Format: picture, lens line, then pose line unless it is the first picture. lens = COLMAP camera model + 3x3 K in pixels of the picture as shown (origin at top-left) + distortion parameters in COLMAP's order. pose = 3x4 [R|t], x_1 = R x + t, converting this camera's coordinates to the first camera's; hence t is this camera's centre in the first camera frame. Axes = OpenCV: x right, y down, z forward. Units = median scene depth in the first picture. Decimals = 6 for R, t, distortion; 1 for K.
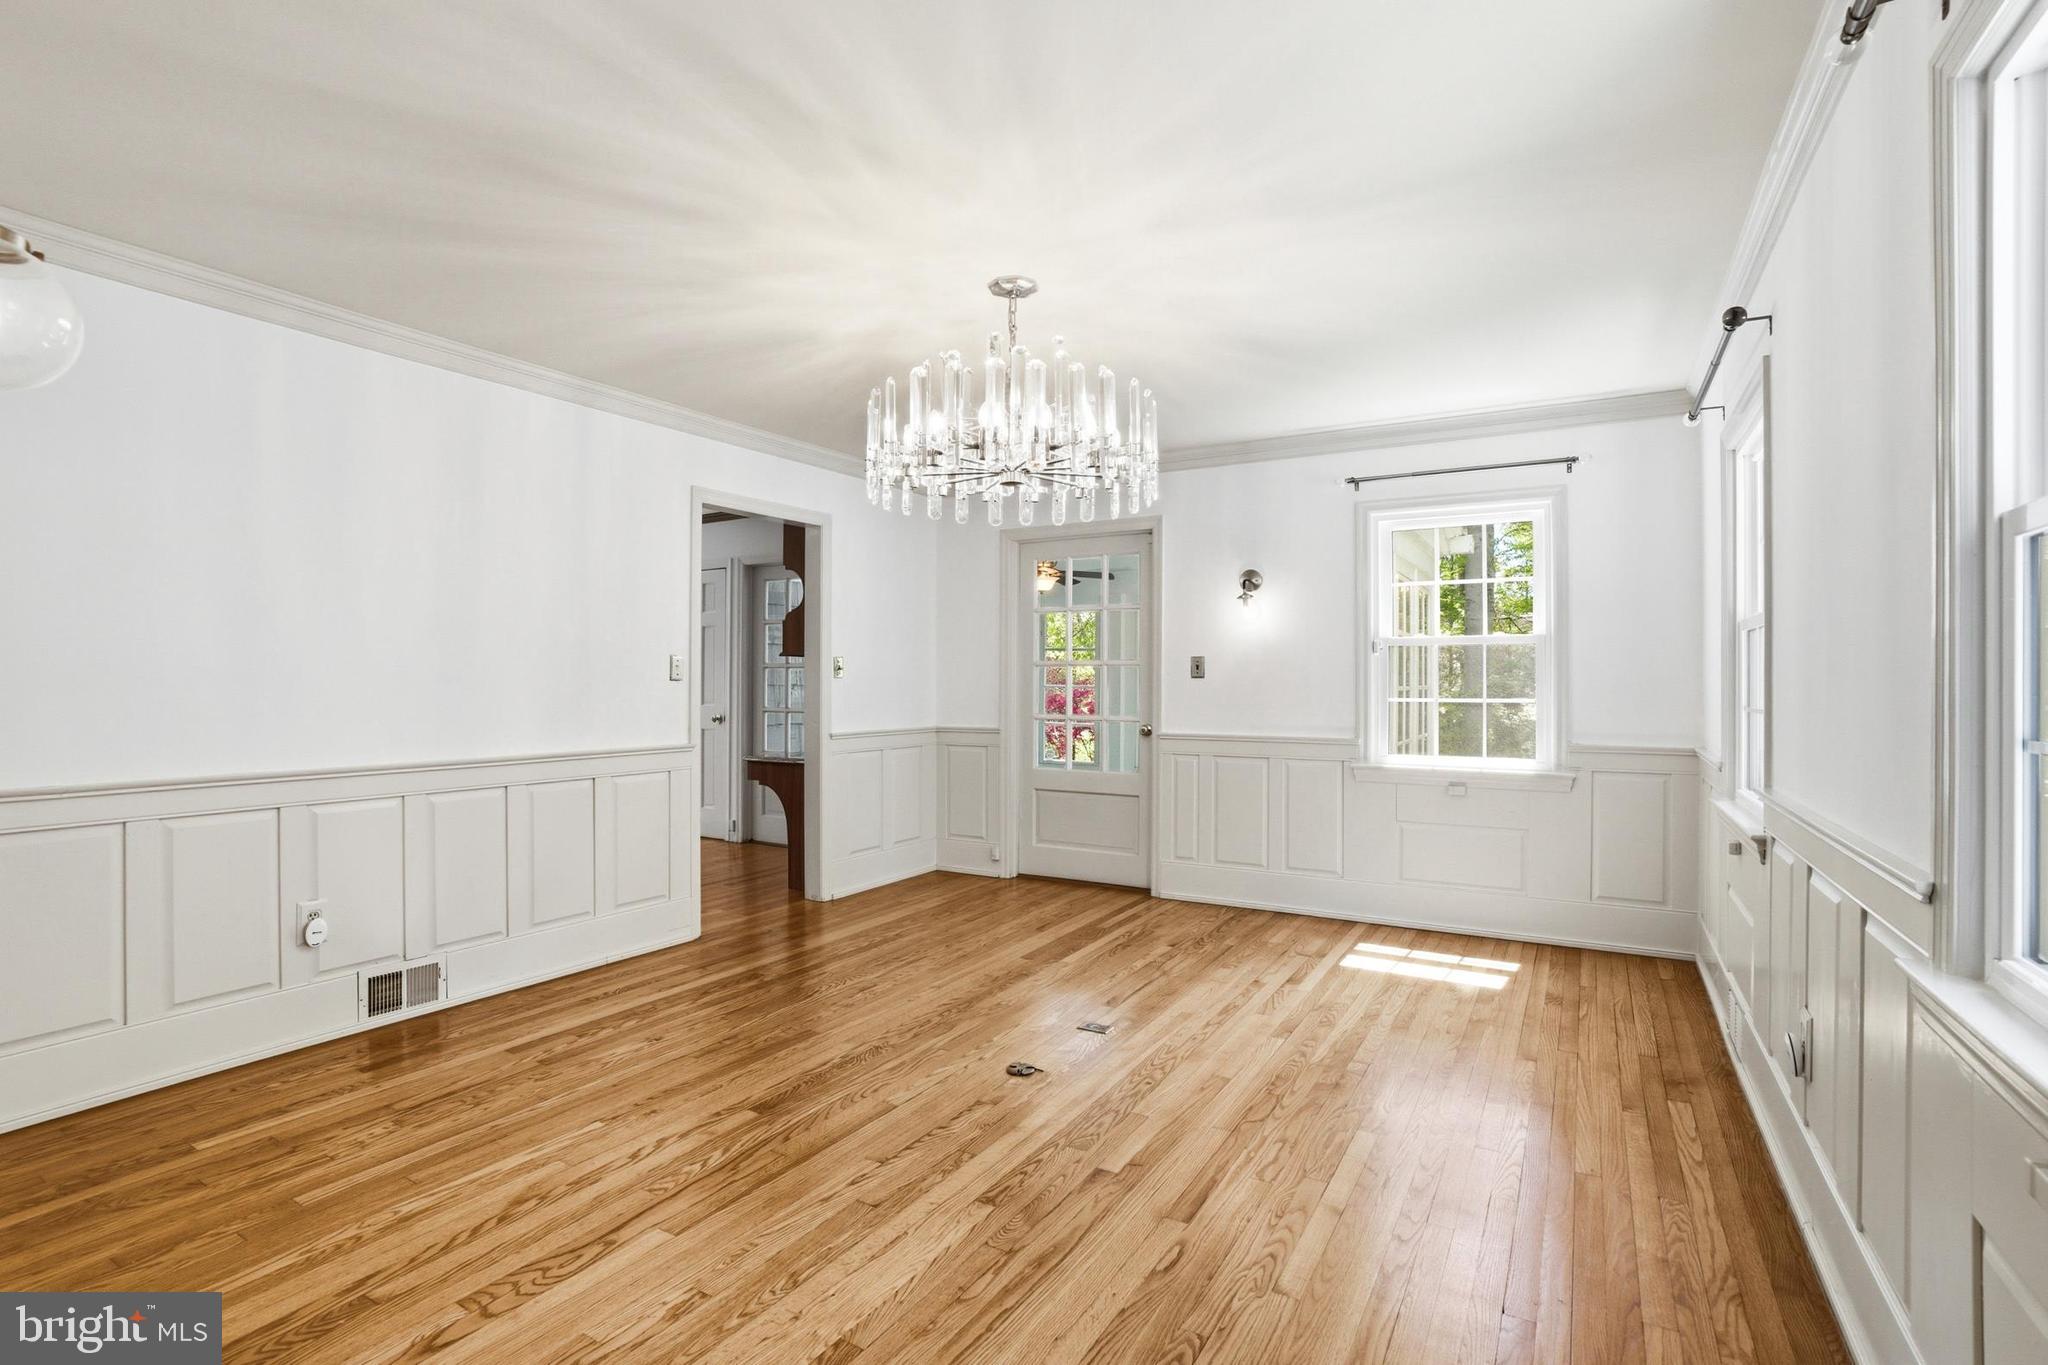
lens RADIAL K [[978.8, 0, 1031.7], [0, 978.8, 682.5], [0, 0, 1]] dist [-0.032176, 0.004374]
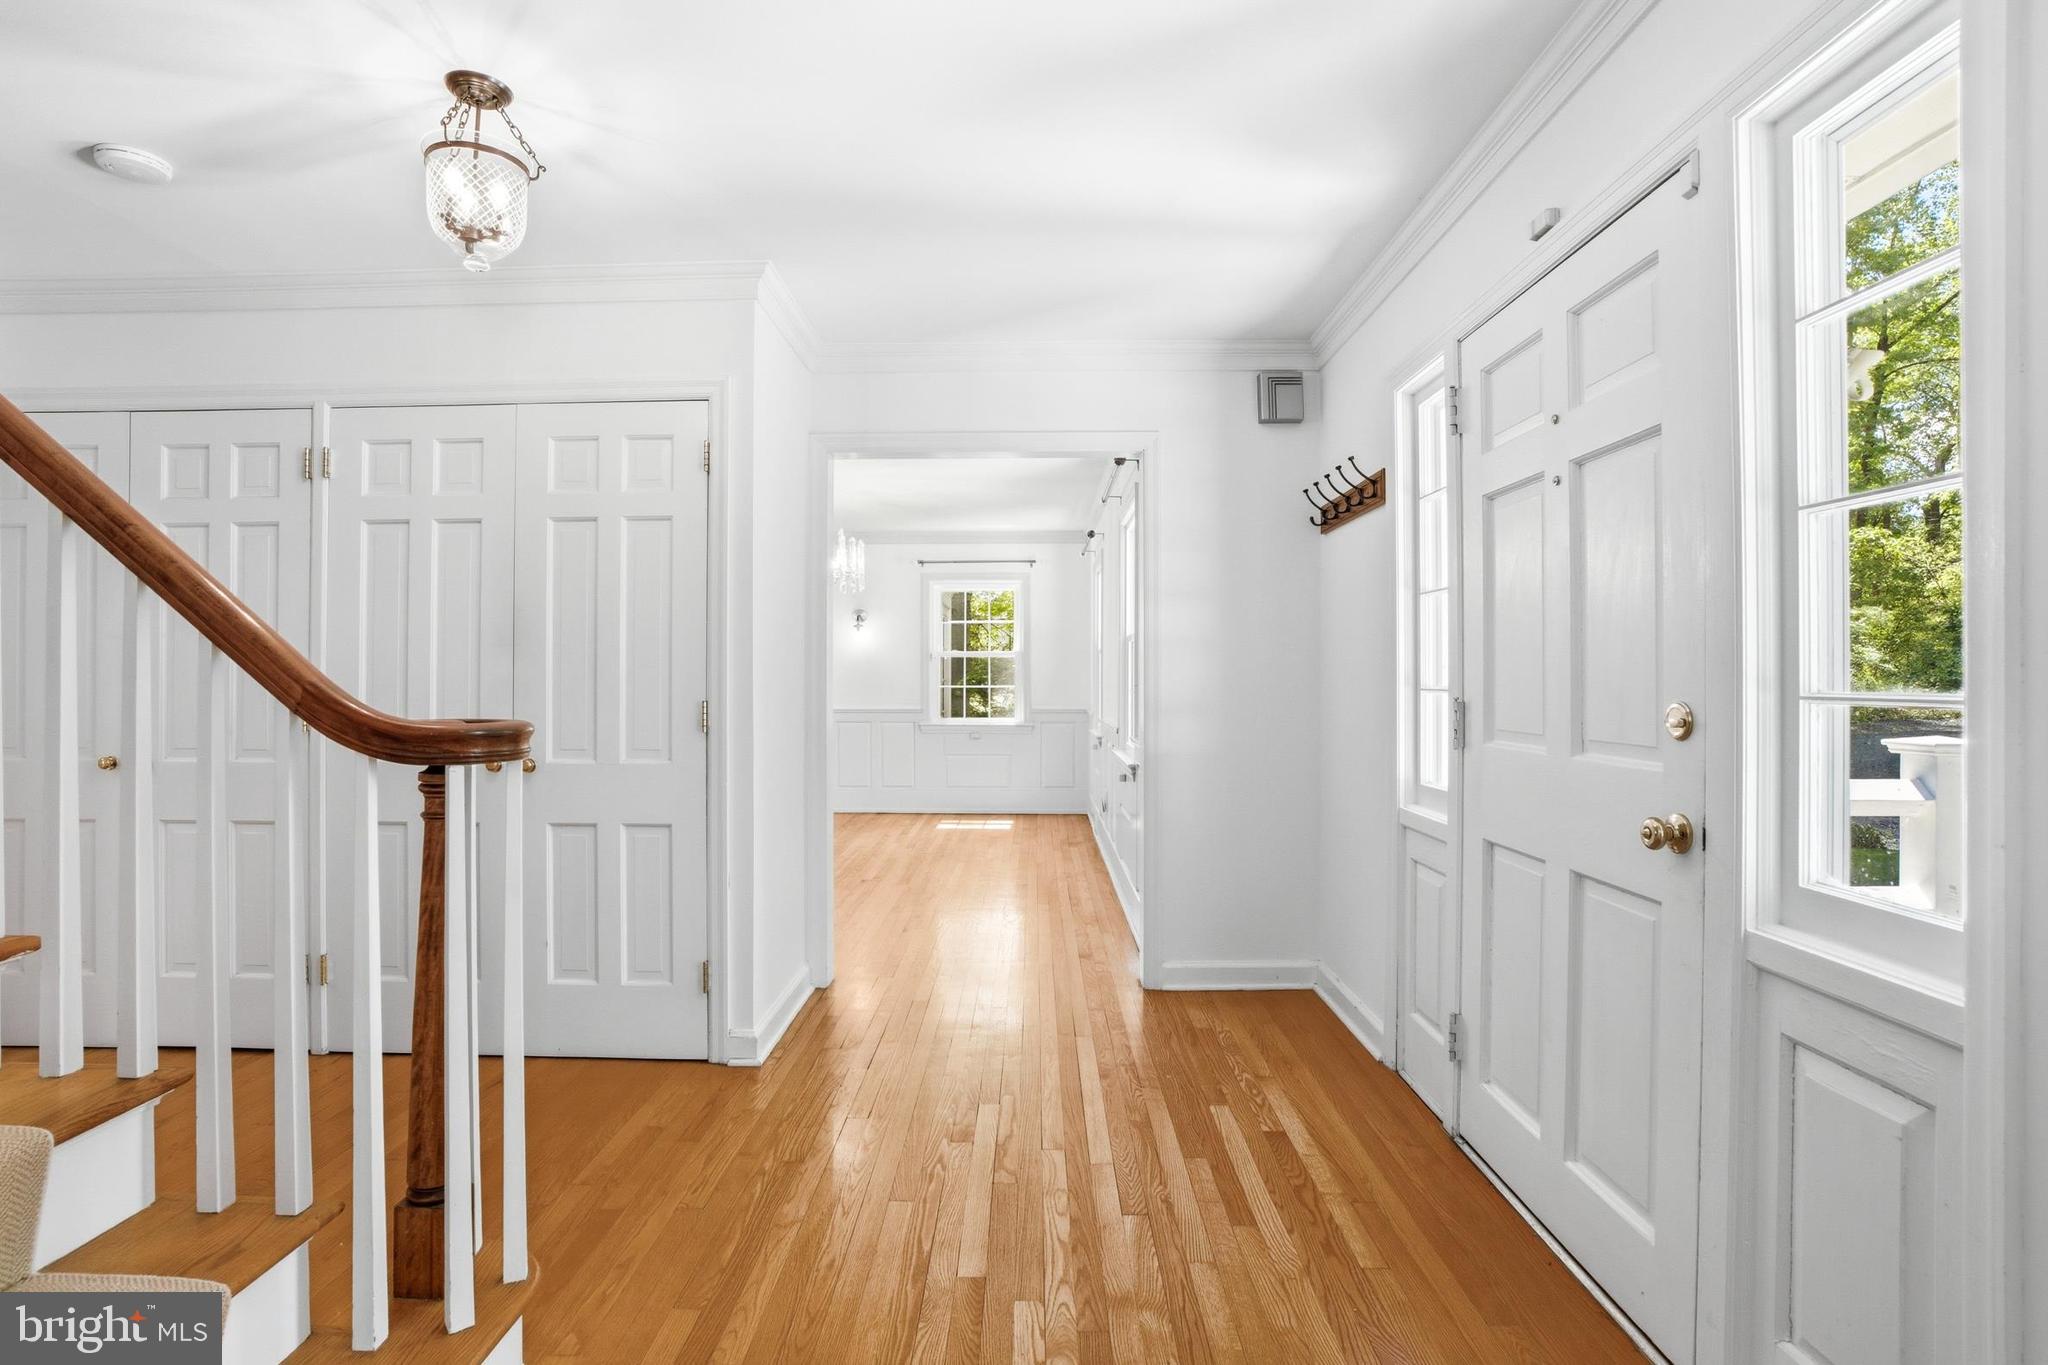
lens RADIAL K [[978.8, 0, 1023.7], [0, 978.8, 675.6], [0, 0, 1]] dist [-0.032176, 0.004374]
pose [[0.875851, -0.007733, 0.482520, -0.392764], [0.006052, 0.999969, 0.005040, -0.011989], [-0.482544, -0.001494, 0.875871, -0.688880]]
